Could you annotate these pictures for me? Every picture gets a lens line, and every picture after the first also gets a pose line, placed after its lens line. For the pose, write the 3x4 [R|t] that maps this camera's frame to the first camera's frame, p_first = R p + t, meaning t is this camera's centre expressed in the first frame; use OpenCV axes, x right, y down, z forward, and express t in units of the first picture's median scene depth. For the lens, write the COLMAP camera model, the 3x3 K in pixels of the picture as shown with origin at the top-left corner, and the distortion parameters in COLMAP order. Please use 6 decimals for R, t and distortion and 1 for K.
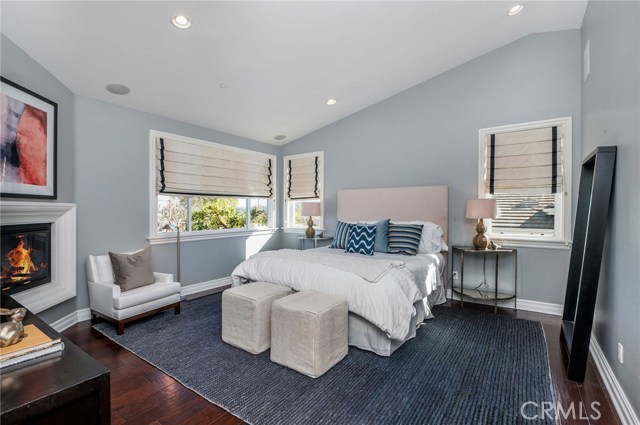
lens RADIAL K [[299.5, 0, 299.3], [0, 299.5, 210.5], [0, 0, 1]] dist [-0.001221, -0.000175]
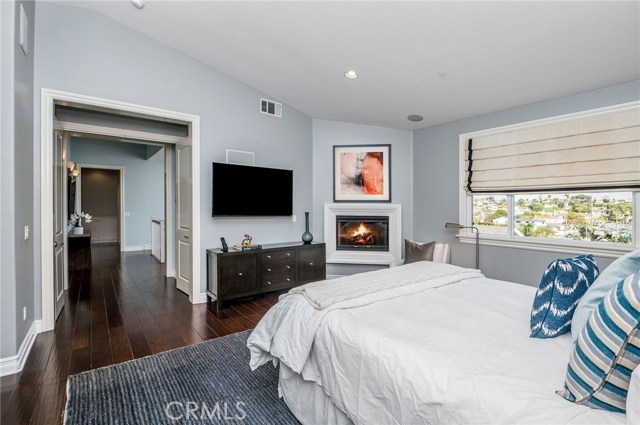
lens RADIAL K [[294.7, 0, 318.1], [0, 294.7, 211.9], [0, 0, 1]] dist [0.000619, 0.000039]
pose [[-0.245188, 0.014787, -0.969363, 0.904374], [-0.013580, 0.999733, 0.018685, -0.008496], [0.969380, 0.017745, -0.244922, 1.066102]]
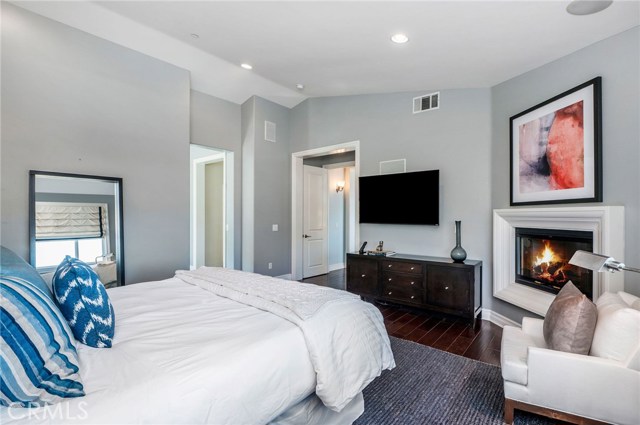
lens RADIAL K [[294.7, 0, 318.1], [0, 294.7, 211.9], [0, 0, 1]] dist [0.000619, 0.000039]
pose [[-0.998722, 0.001522, 0.050512, -0.145136], [0.001611, 0.999997, 0.001725, -0.016052], [-0.050509, 0.001804, -0.998722, 1.876035]]
